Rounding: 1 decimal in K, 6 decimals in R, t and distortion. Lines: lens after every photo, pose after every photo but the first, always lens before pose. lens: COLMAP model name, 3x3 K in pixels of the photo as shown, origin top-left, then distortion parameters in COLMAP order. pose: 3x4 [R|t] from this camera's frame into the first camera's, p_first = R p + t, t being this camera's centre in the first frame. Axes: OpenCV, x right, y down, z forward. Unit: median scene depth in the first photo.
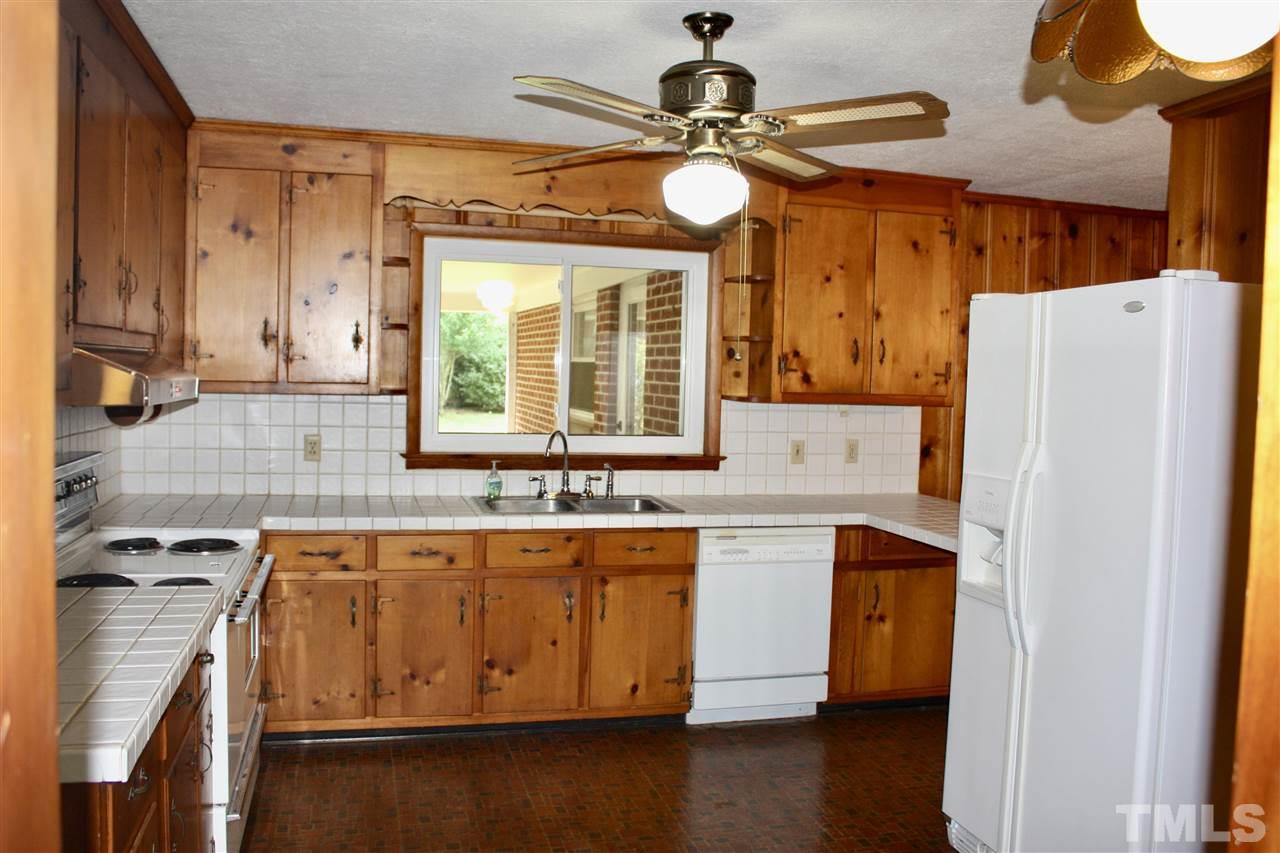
lens RADIAL K [[1067.5, 0, 625.8], [0, 1067.5, 428.9], [0, 0, 1]] dist [-0.166686, 0.162567]
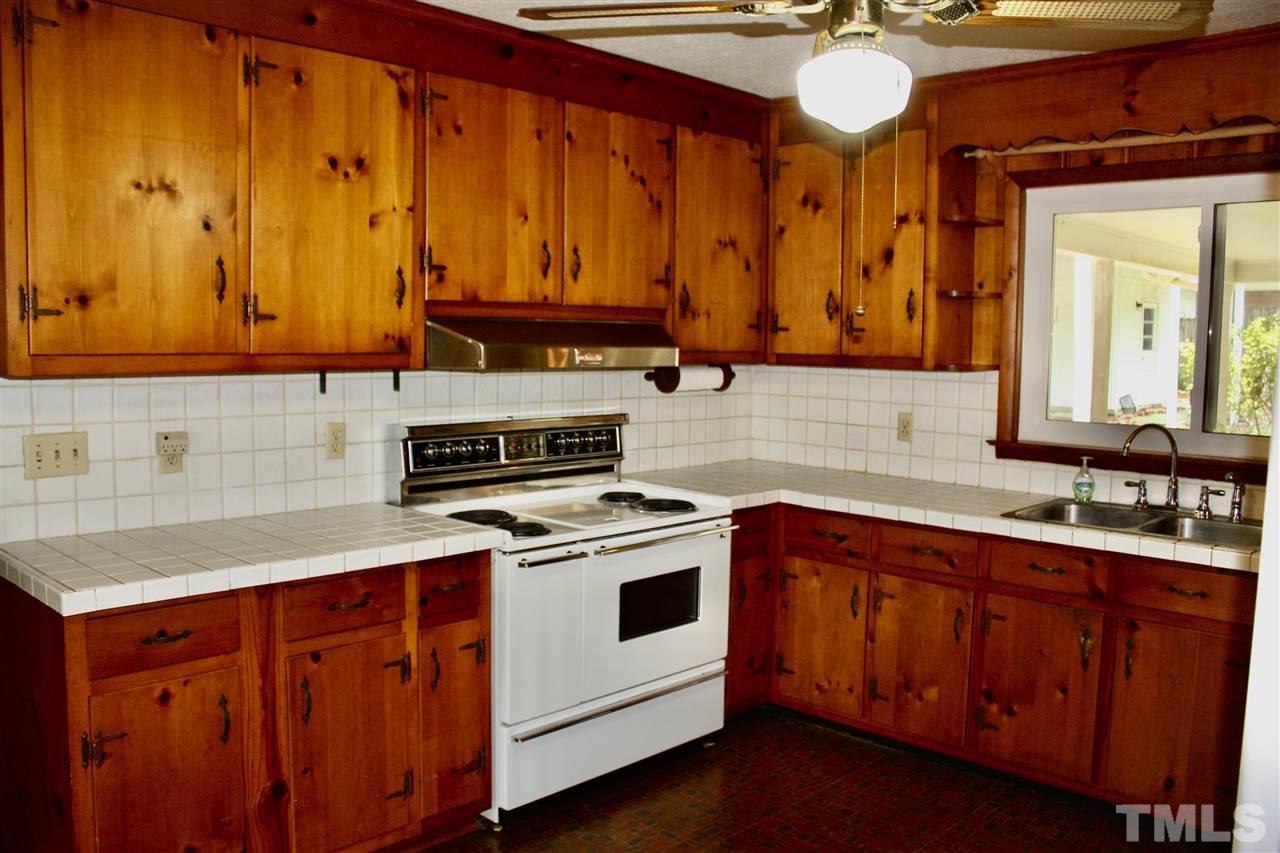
lens RADIAL K [[1067.5, 0, 625.8], [0, 1067.5, 428.9], [0, 0, 1]] dist [-0.166686, 0.162567]
pose [[0.524698, 0.058117, -0.849302, 0.401400], [-0.048079, 0.998098, 0.038596, -0.005361], [0.849930, 0.020583, 0.526494, 0.315670]]
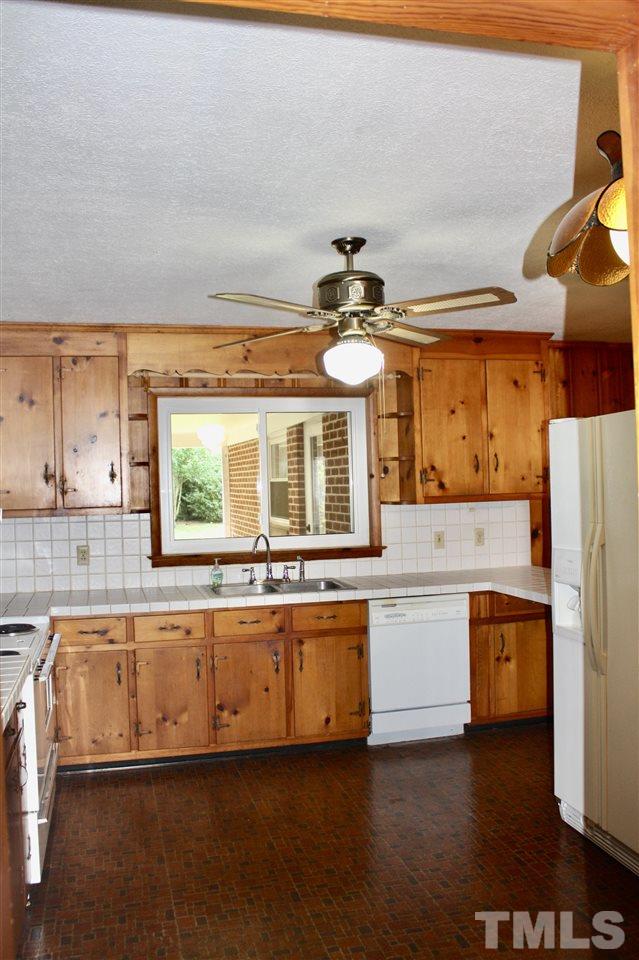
lens RADIAL K [[839.9, 0, 303.2], [0, 839.9, 477.4], [0, 0, 1]] dist [-0.160372, 0.153665]
pose [[0.998399, -0.054834, -0.013909, 0.008925], [0.053840, 0.996503, -0.063898, 0.001410], [0.017364, 0.063047, 0.997859, -0.081855]]
